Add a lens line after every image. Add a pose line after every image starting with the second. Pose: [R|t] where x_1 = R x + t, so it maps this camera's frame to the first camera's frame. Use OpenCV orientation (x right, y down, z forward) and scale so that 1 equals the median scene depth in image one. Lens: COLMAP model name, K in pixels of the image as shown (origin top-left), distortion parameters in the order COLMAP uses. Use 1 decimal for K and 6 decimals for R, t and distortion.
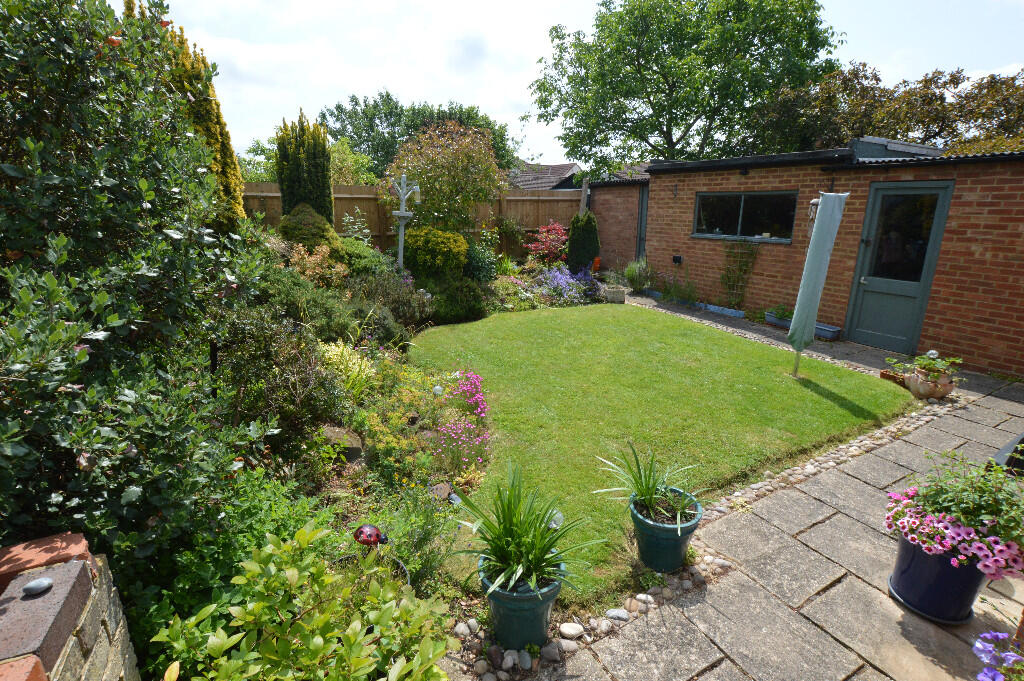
lens RADIAL K [[478.4, 0, 510.7], [0, 478.4, 341.2], [0, 0, 1]] dist [-0.026007, 0.002179]
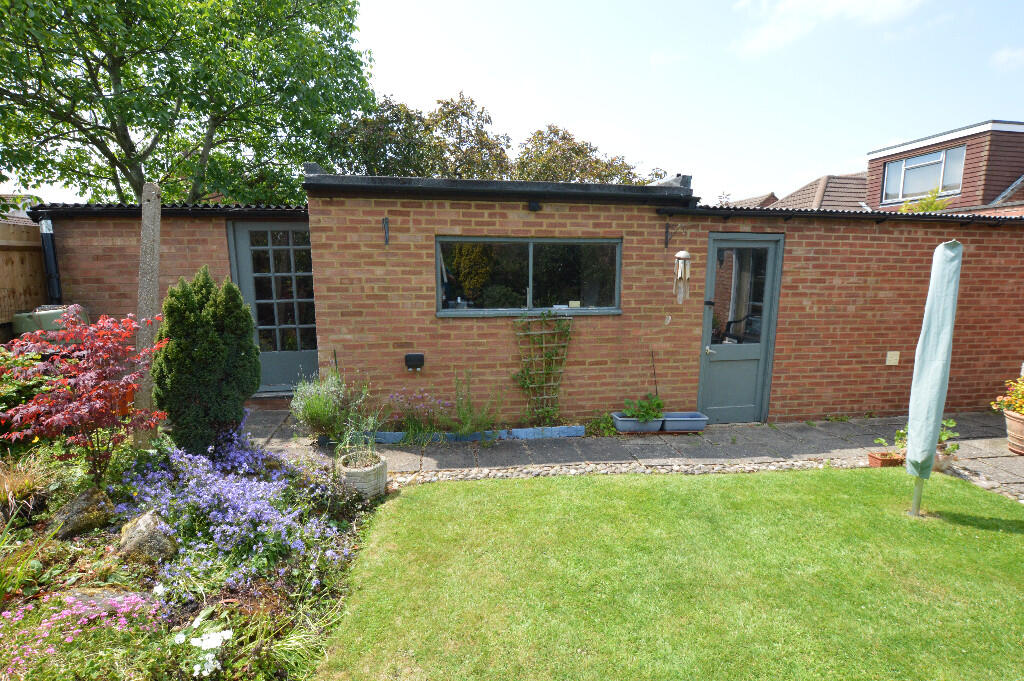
lens RADIAL K [[478.4, 0, 512.3], [0, 478.4, 342.7], [0, 0, 1]] dist [-0.026007, 0.002179]
pose [[0.345522, -0.153113, 0.925835, -0.125897], [0.251987, 0.965503, 0.065631, -0.263938], [-0.903945, 0.210621, 0.372185, 0.937070]]
